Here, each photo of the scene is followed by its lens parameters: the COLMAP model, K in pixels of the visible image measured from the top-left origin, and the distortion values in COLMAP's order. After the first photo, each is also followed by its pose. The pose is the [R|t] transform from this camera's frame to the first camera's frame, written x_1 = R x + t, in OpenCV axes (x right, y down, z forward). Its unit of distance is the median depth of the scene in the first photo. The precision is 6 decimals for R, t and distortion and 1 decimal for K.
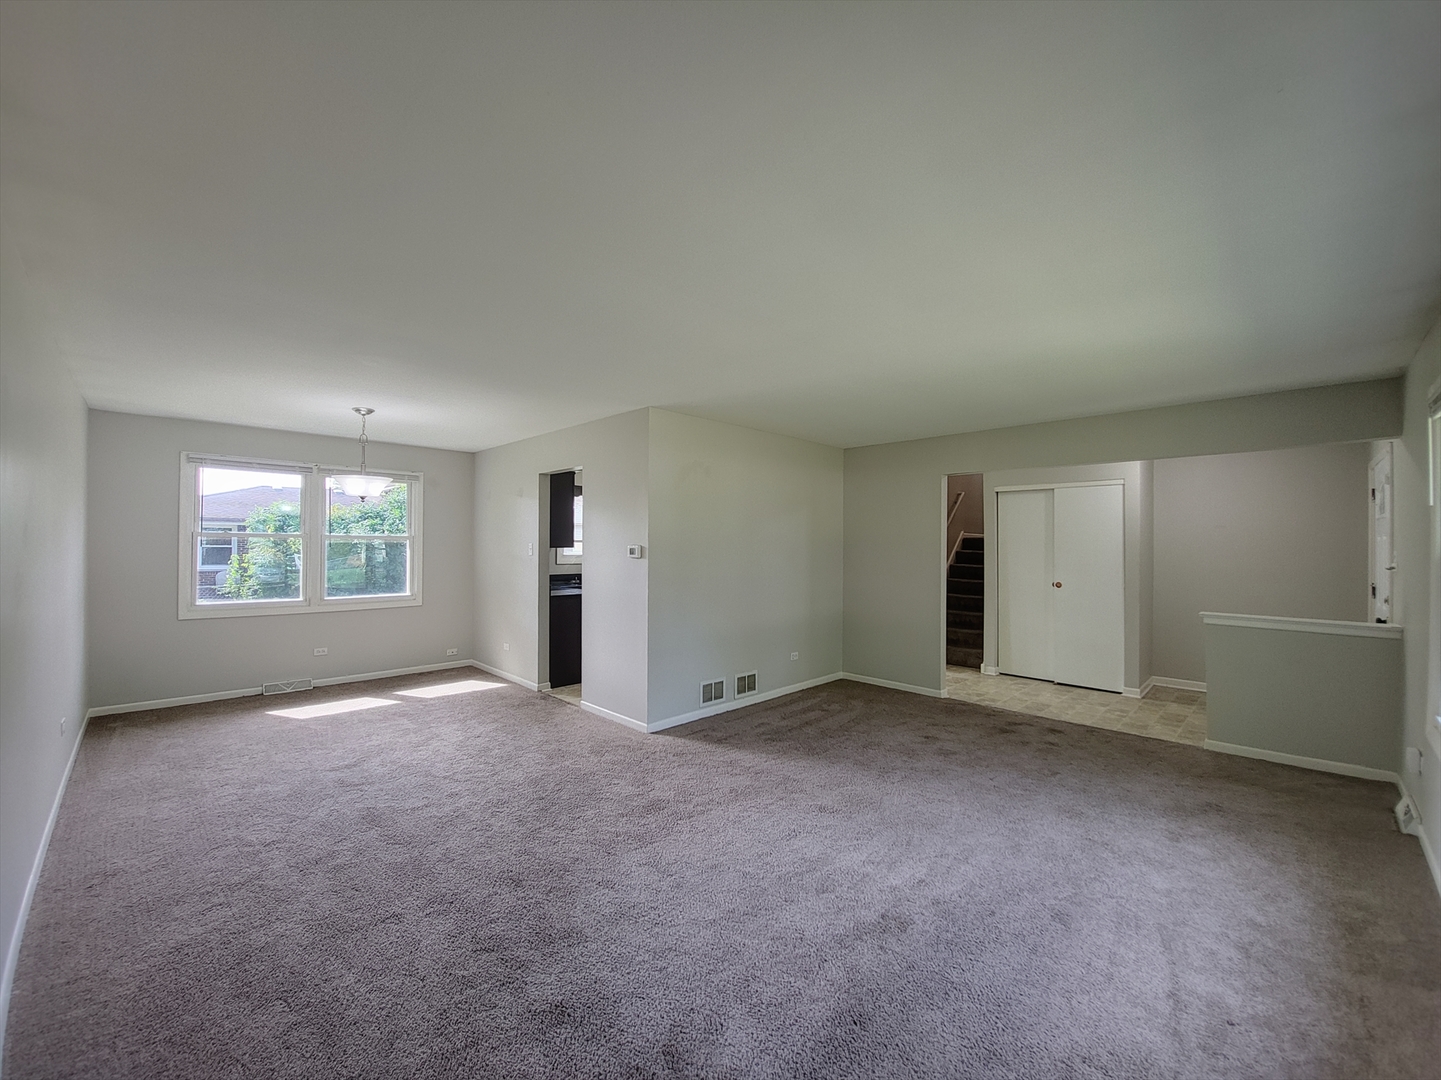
lens RADIAL K [[584.1, 0, 715.7], [0, 584.1, 542.3], [0, 0, 1]] dist [-0.000635, -0.001111]
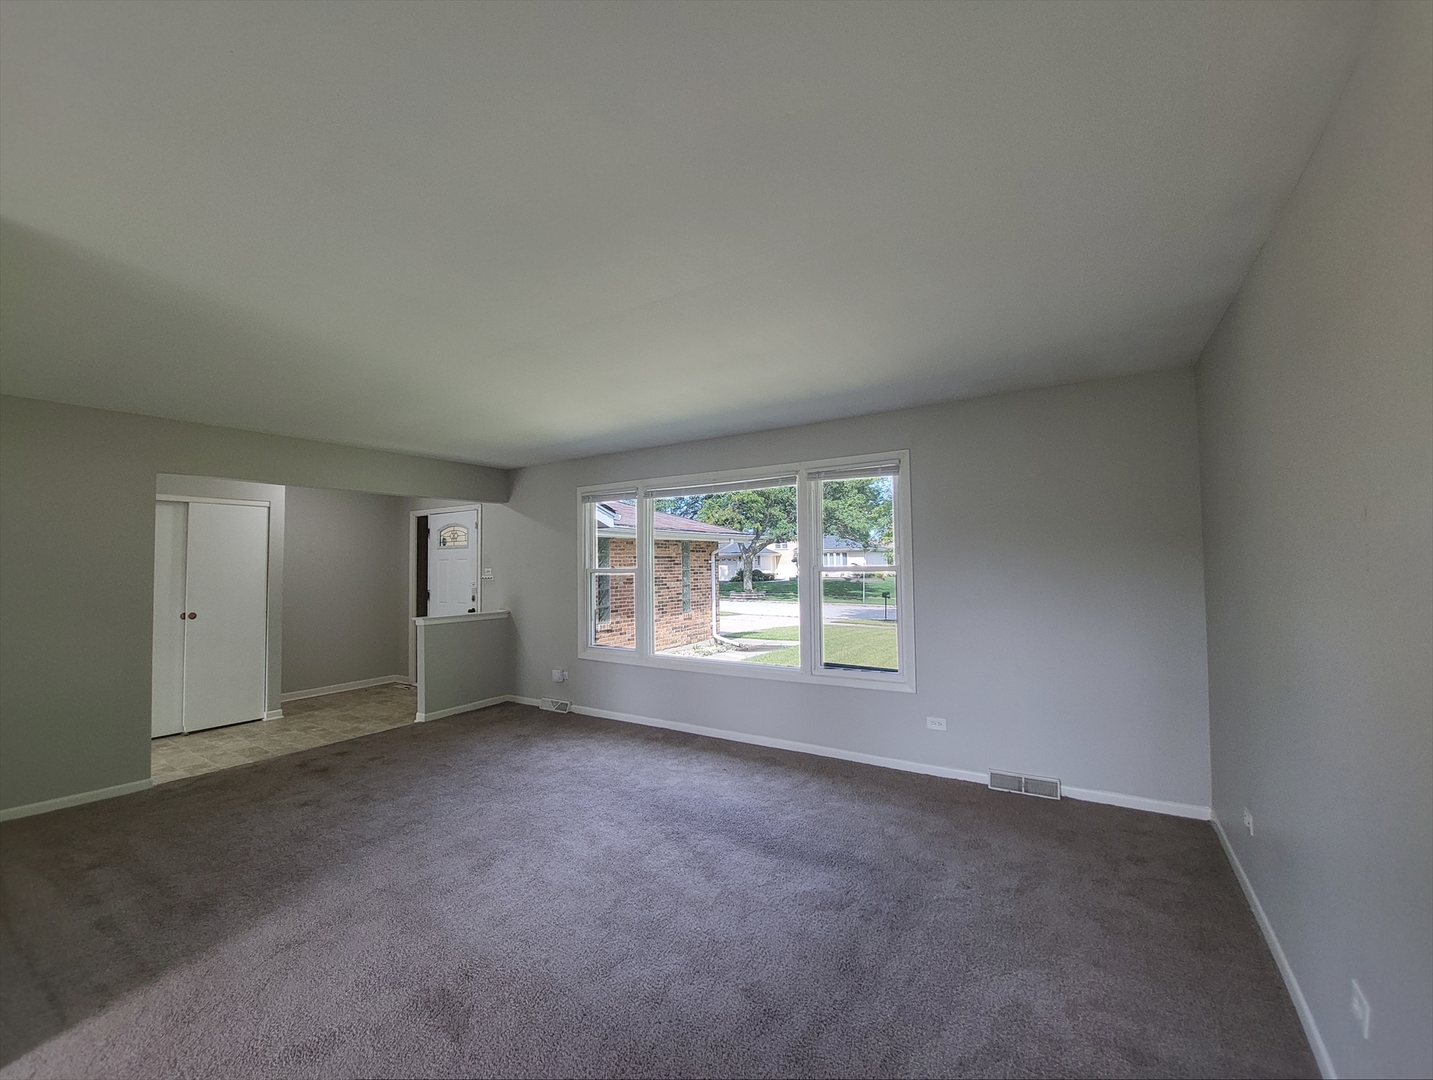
lens RADIAL K [[580.9, 0, 713.8], [0, 580.9, 535.4], [0, 0, 1]] dist [-0.000635, -0.001111]
pose [[-0.202284, 0.046516, 0.978222, -0.526287], [0.012231, 0.998913, -0.044971, 0.004638], [-0.979250, 0.002868, -0.202633, 0.575244]]
